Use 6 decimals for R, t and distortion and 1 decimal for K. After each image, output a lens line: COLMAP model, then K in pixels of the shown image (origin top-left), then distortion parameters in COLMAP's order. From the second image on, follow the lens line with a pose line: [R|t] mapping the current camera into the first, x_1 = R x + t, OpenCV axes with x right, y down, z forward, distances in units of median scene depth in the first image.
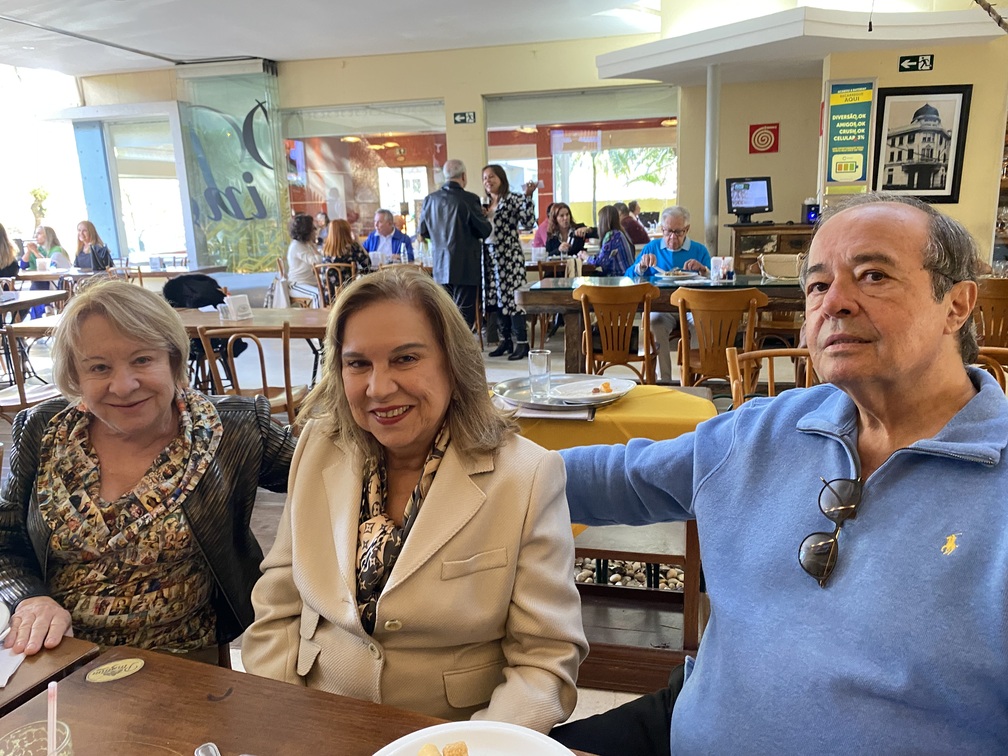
lens RADIAL K [[764.3, 0, 507.1], [0, 764.3, 375.6], [0, 0, 1]] dist [0.000427, -0.000035]
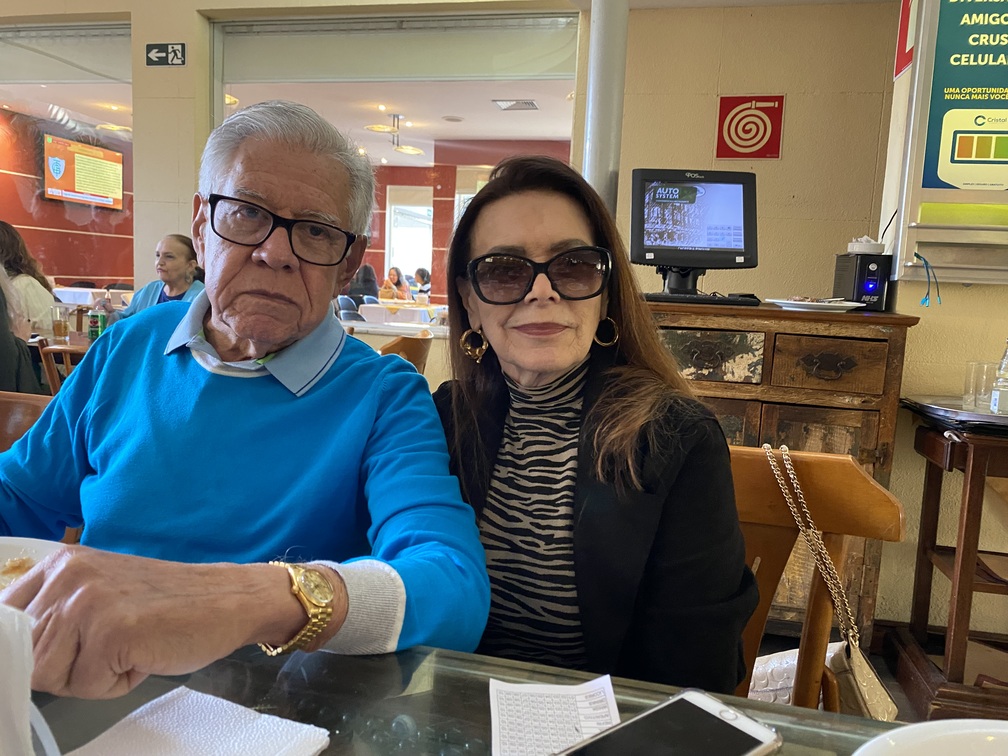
lens RADIAL K [[764.3, 0, 498.2], [0, 764.3, 372.9], [0, 0, 1]] dist [0.000427, -0.000035]
pose [[0.996514, 0.083338, -0.003890, 0.230827], [-0.083306, 0.991429, -0.100645, -0.118824], [-0.004531, 0.100618, 0.994915, 0.644822]]
